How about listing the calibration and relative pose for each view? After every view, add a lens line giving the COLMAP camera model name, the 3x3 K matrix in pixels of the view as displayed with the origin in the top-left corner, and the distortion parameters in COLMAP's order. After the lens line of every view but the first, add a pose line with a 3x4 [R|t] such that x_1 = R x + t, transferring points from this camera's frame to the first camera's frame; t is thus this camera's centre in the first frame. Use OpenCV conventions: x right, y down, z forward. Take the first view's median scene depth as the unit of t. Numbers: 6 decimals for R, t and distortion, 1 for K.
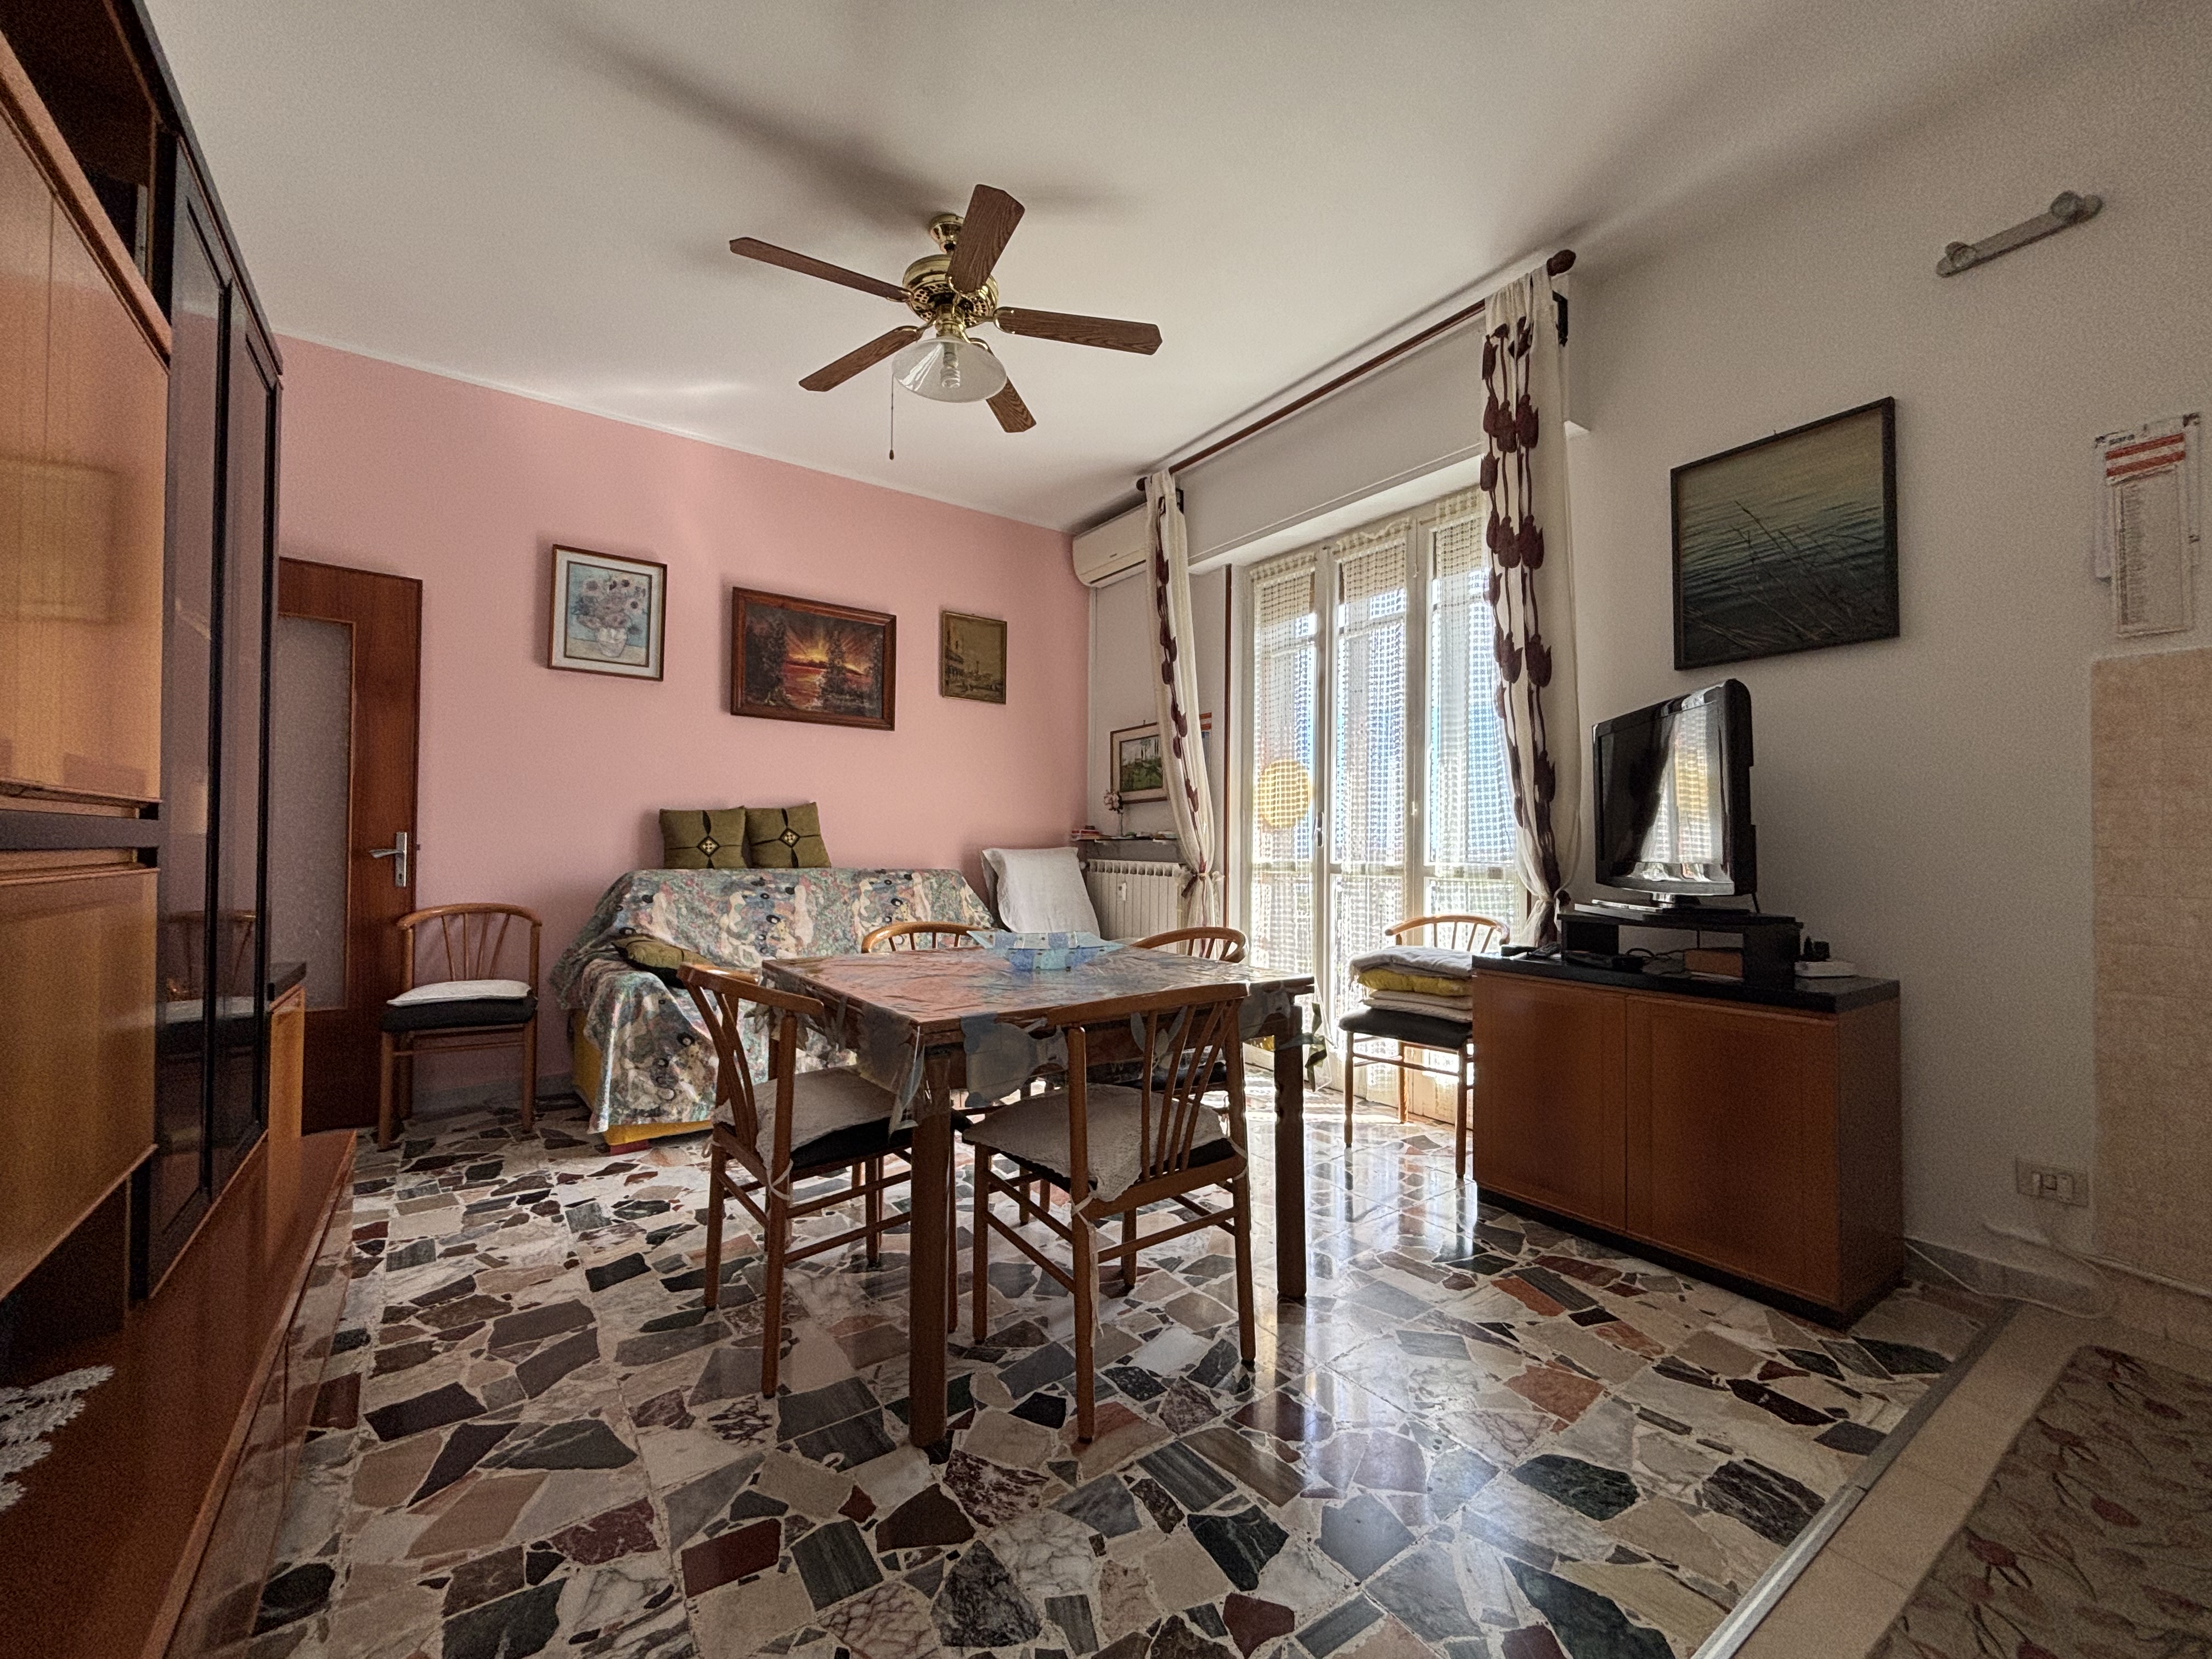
lens RADIAL K [[900.6, 0, 1102.7], [0, 900.6, 821.5], [0, 0, 1]] dist [0.002438, 0.000522]
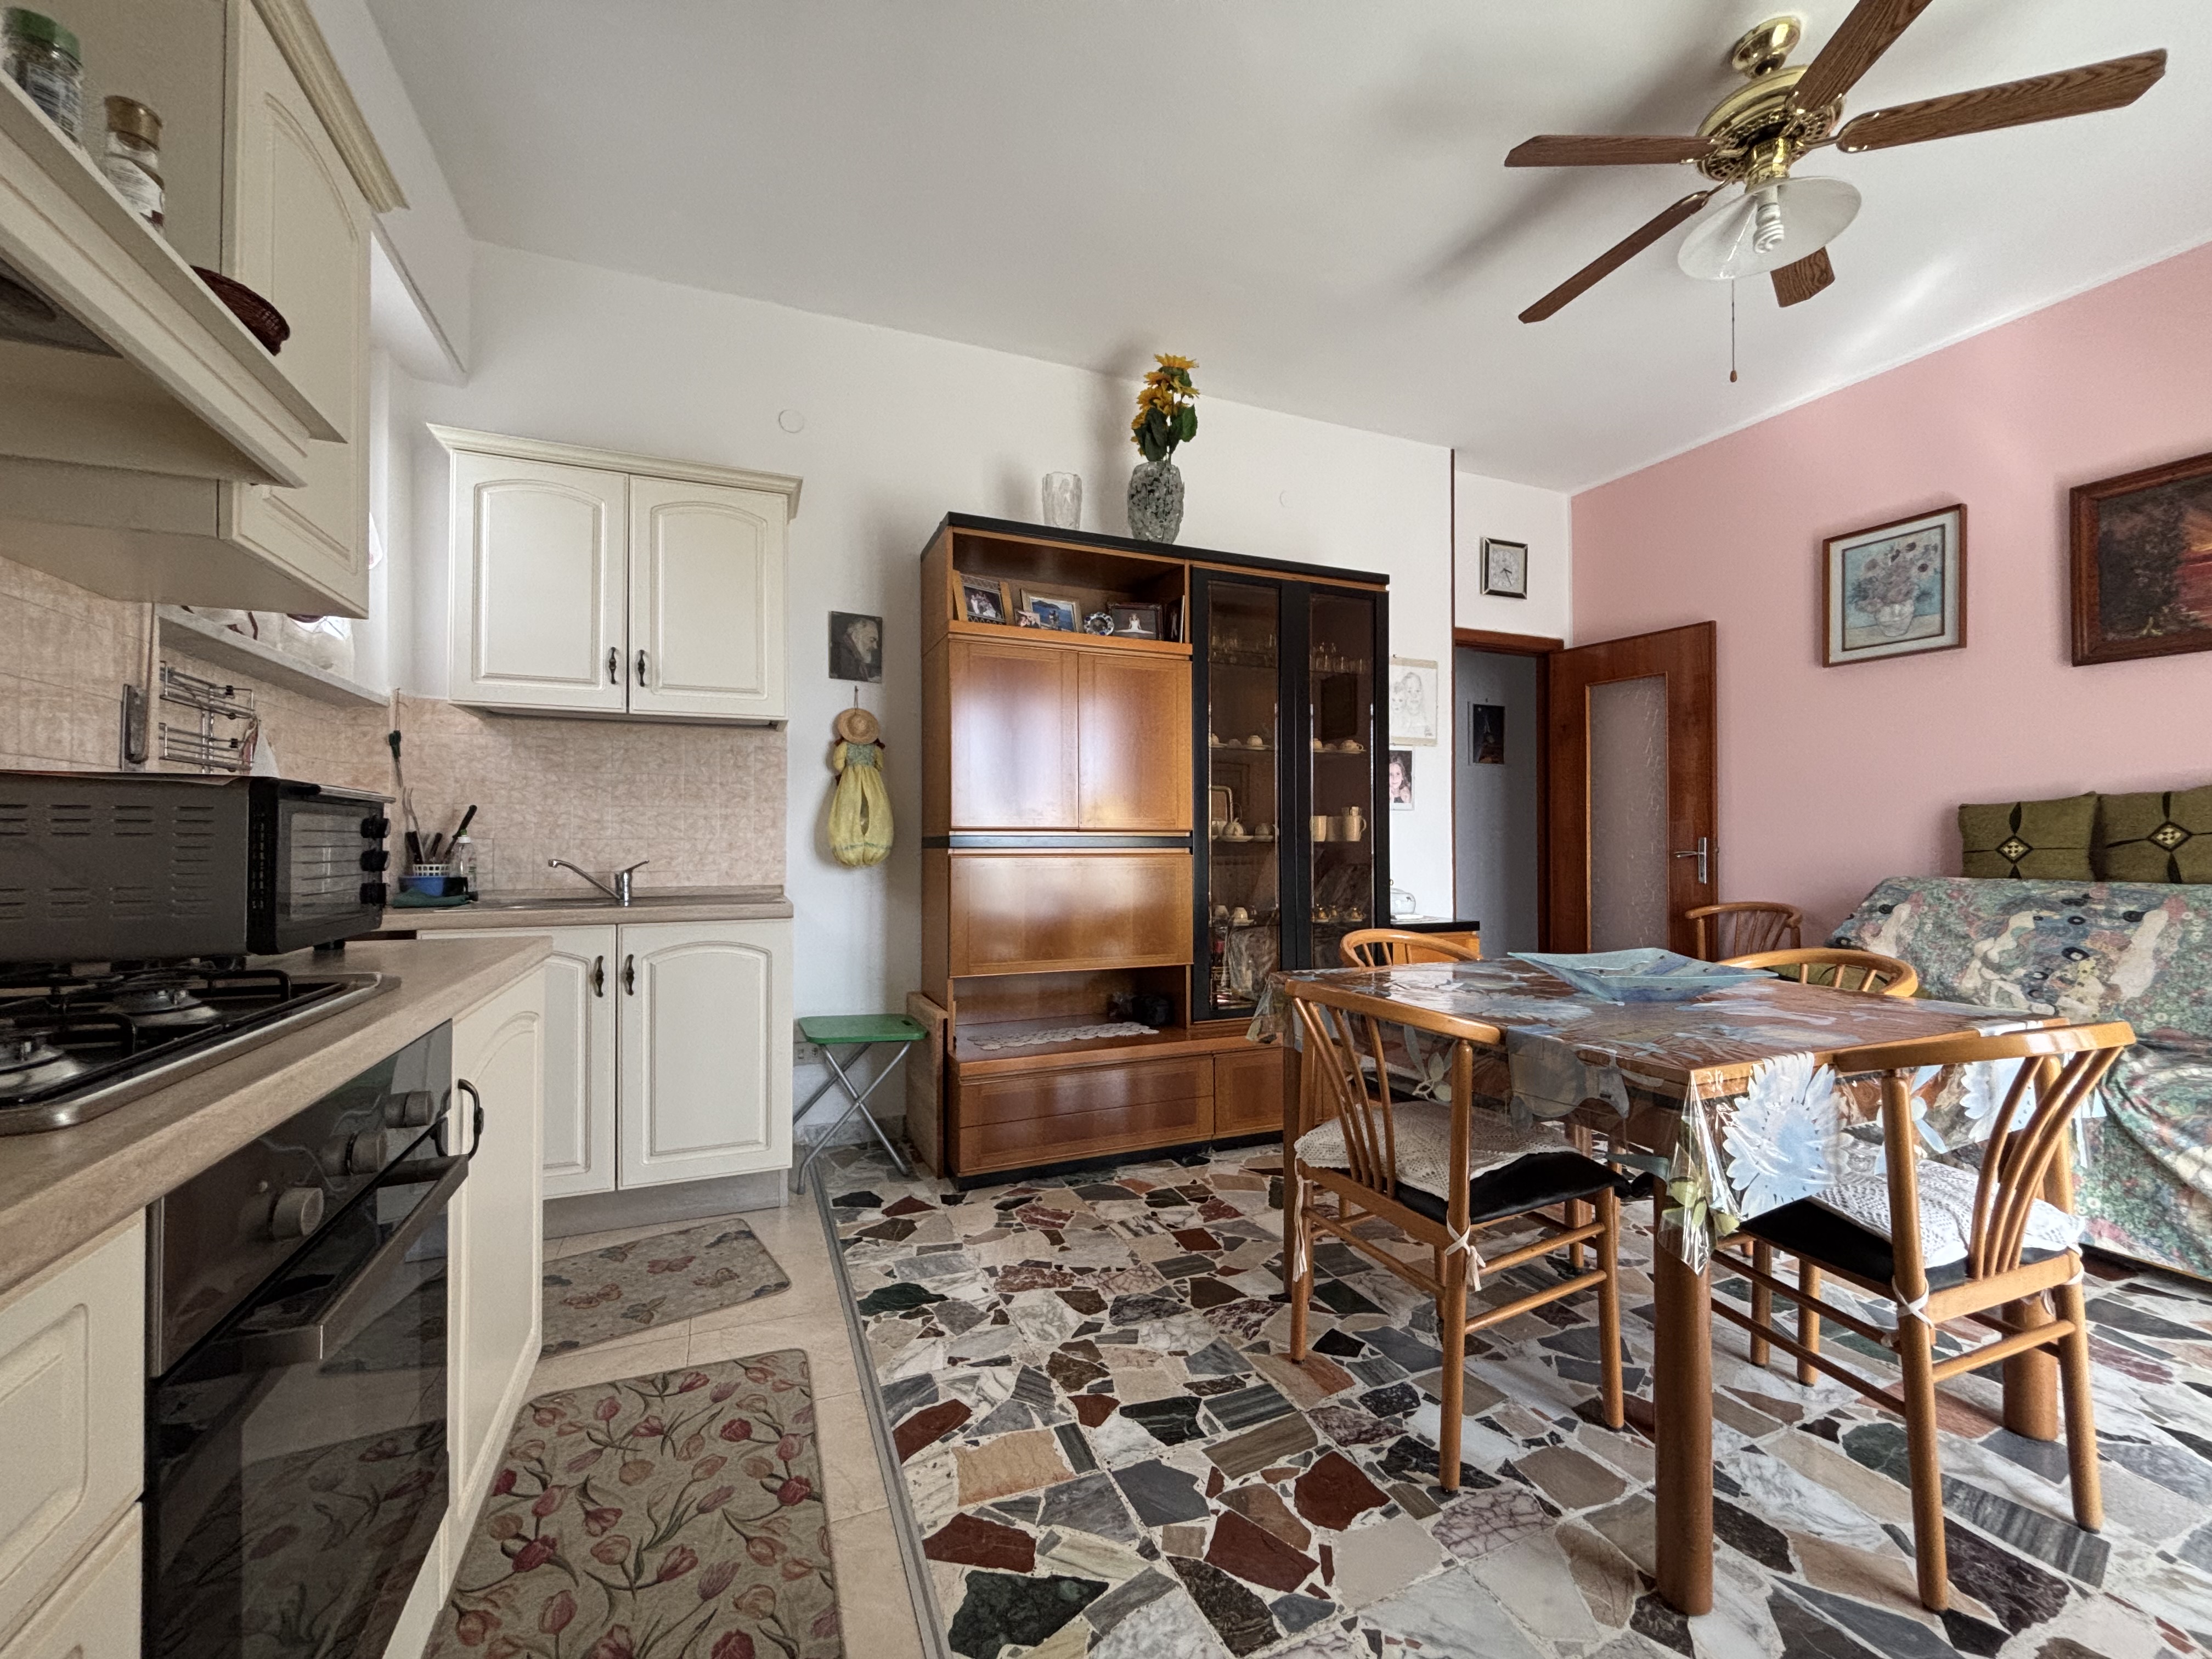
lens RADIAL K [[888.0, 0, 1098.8], [0, 888.0, 827.1], [0, 0, 1]] dist [0.000231, -0.000686]
pose [[-0.212695, -0.023887, -0.976827, 0.707725], [0.024367, 0.999261, -0.029741, 0.018624], [0.976815, -0.030128, -0.211956, 0.617741]]
